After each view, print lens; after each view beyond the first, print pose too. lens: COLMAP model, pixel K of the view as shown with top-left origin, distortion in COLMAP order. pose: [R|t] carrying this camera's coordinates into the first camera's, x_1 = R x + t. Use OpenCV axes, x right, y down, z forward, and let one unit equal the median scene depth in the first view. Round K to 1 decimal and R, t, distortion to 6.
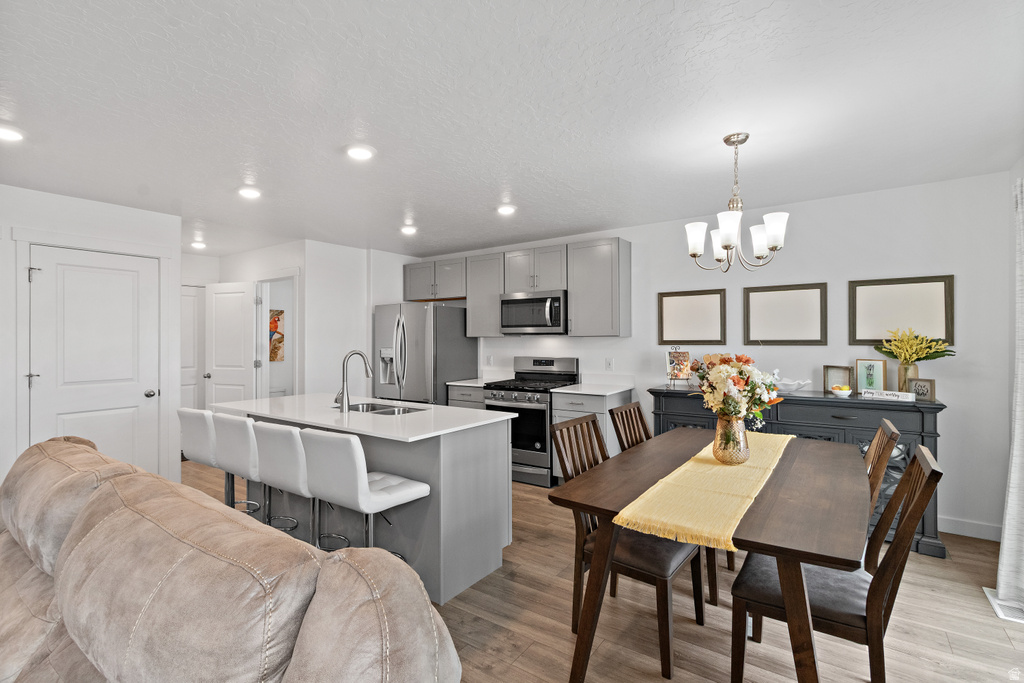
lens RADIAL K [[486.4, 0, 502.1], [0, 486.4, 338.7], [0, 0, 1]] dist [0.001277, -0.000168]
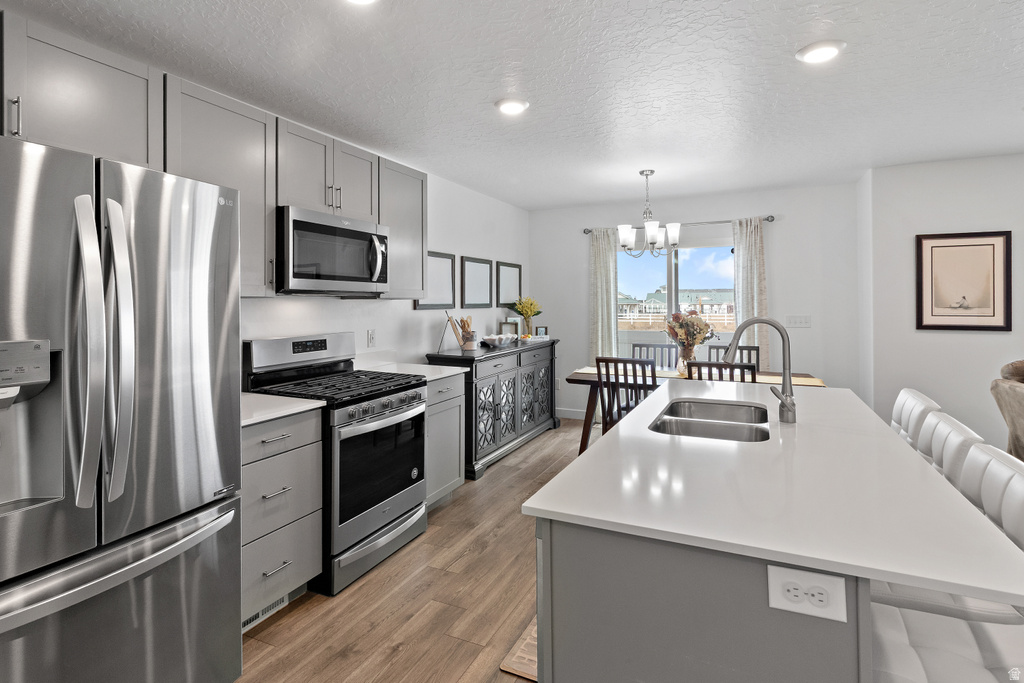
lens RADIAL K [[508.0, 0, 512.4], [0, 508.0, 300.1], [0, 0, 1]] dist [0.001941, 0.000399]
pose [[-0.178195, 0.007935, 0.983963, -0.707175], [0.002213, 0.999968, -0.007663, 0.003673], [-0.983993, 0.000812, -0.178207, 1.185314]]
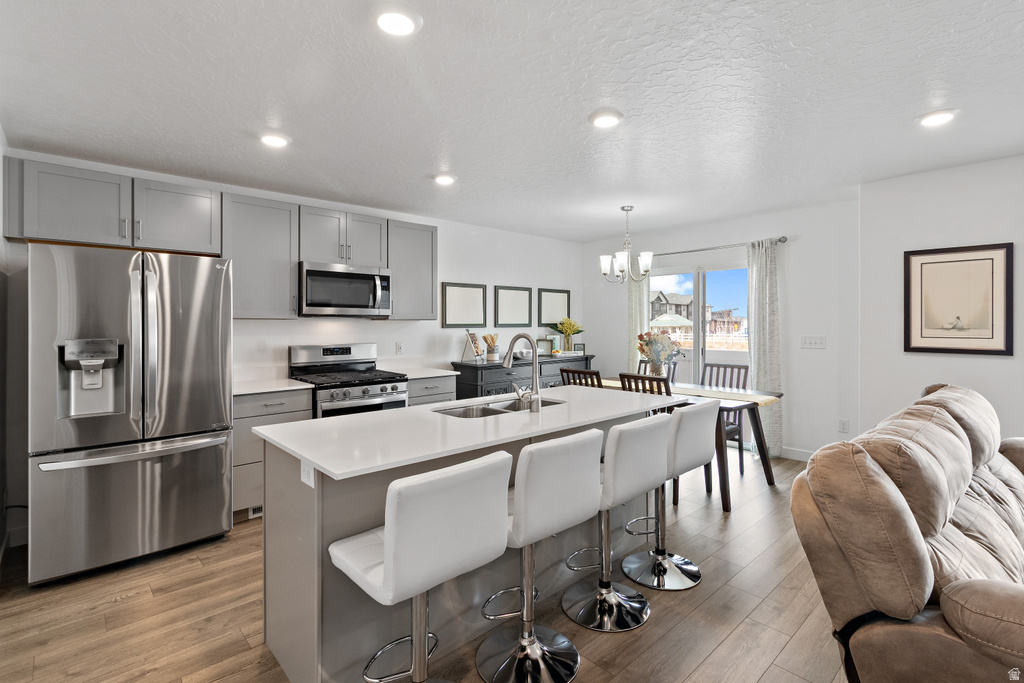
lens RADIAL K [[479.6, 0, 521.1], [0, 479.6, 326.1], [0, 0, 1]] dist [0.002187, 0.000829]
pose [[0.194049, -0.002936, 0.980987, -0.887380], [-0.000511, 0.999995, 0.003094, 0.005632], [-0.980992, -0.001102, 0.194047, 0.721054]]
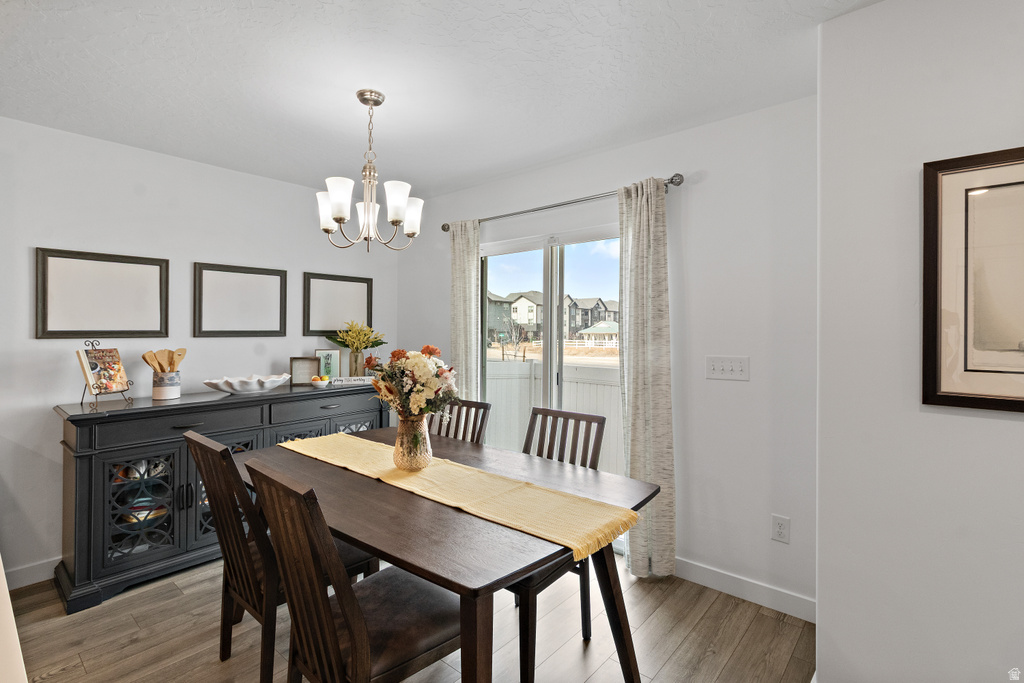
lens RADIAL K [[480.2, 0, 518.6], [0, 480.2, 330.2], [0, 0, 1]] dist [-0.000290, -0.000170]
pose [[0.083010, 0.002027, 0.996547, -0.232783], [-0.005697, 0.999983, -0.001560, 0.000496], [-0.996532, -0.005548, 0.083021, 0.463054]]
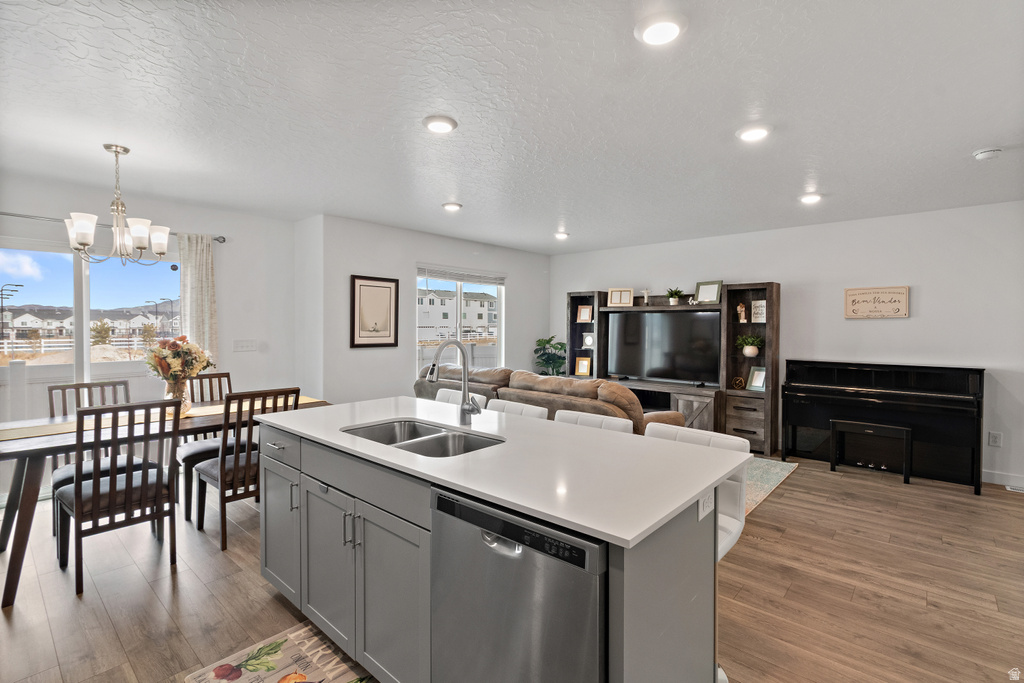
lens RADIAL K [[478.3, 0, 514.1], [0, 478.3, 325.4], [0, 0, 1]] dist [0.006977, 0.000416]
pose [[-0.994397, 0.003048, 0.105670, -0.383381], [0.002417, 0.999978, -0.006106, 0.006449], [-0.105686, -0.005816, -0.994383, 1.399243]]
